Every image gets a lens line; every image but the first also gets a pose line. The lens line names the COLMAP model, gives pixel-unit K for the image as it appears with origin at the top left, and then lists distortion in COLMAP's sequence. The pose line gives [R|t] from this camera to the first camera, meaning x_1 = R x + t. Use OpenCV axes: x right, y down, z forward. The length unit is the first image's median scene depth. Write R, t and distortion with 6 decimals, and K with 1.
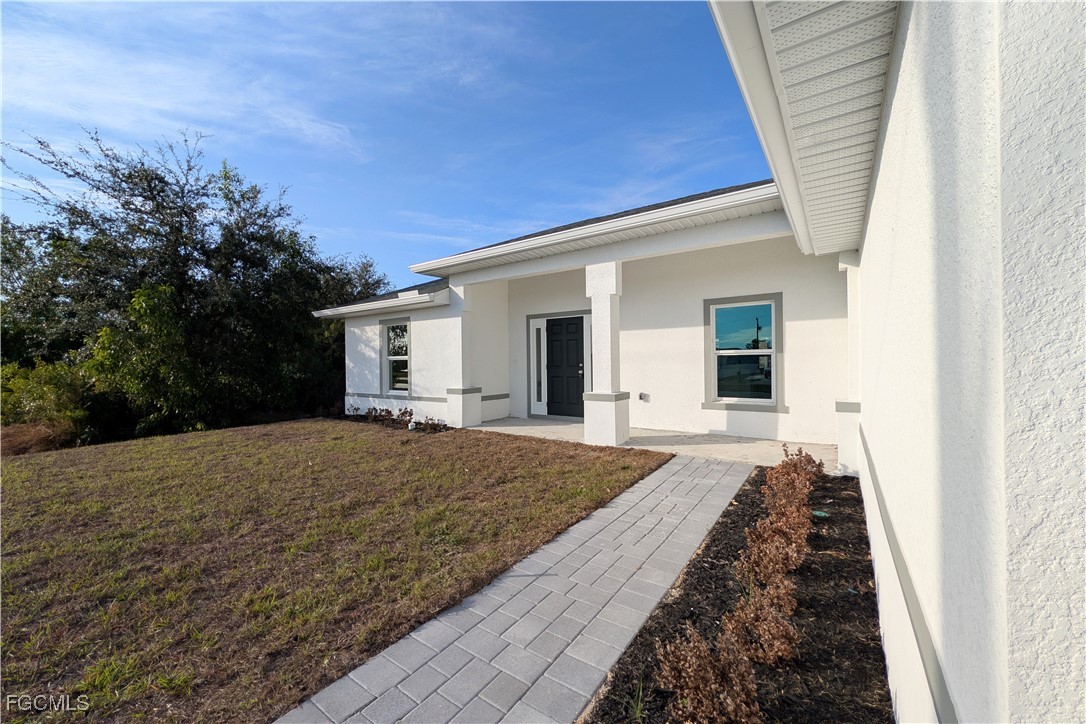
lens RADIAL K [[417.2, 0, 544.3], [0, 417.2, 363.6], [0, 0, 1]] dist [0.002250, 0.000200]
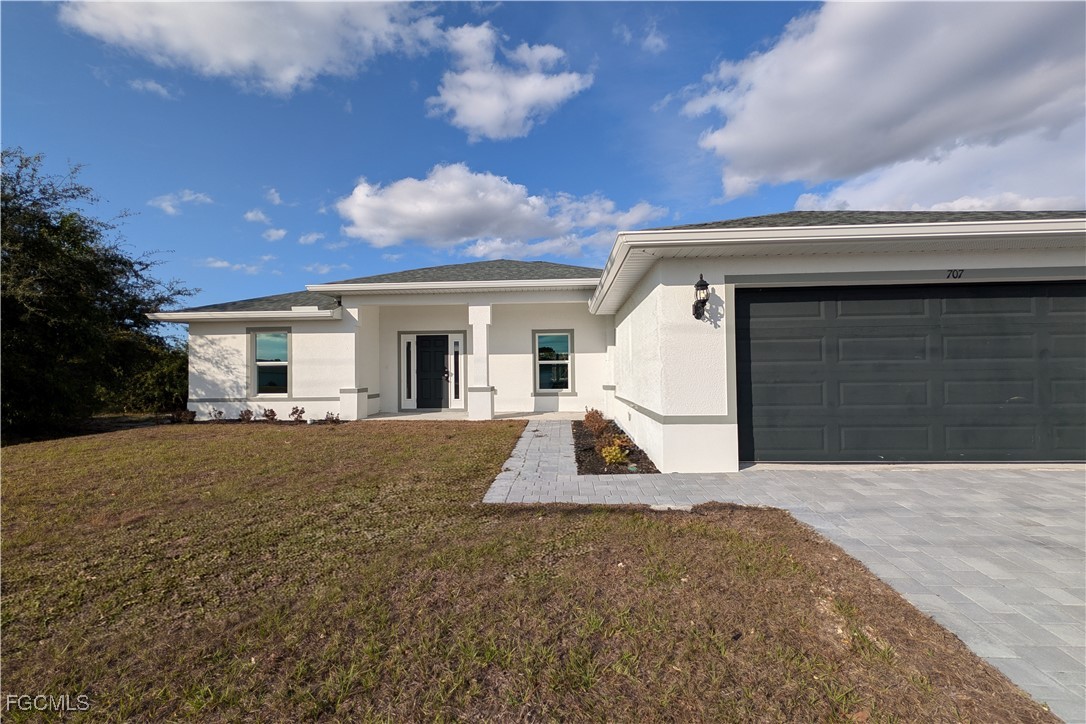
lens RADIAL K [[417.2, 0, 545.8], [0, 417.2, 363.2], [0, 0, 1]] dist [0.002250, 0.000200]
pose [[0.841245, 0.014084, 0.540470, -0.379654], [0.003563, 0.999495, -0.031591, 0.025060], [-0.540642, 0.028502, 0.840770, -0.332285]]
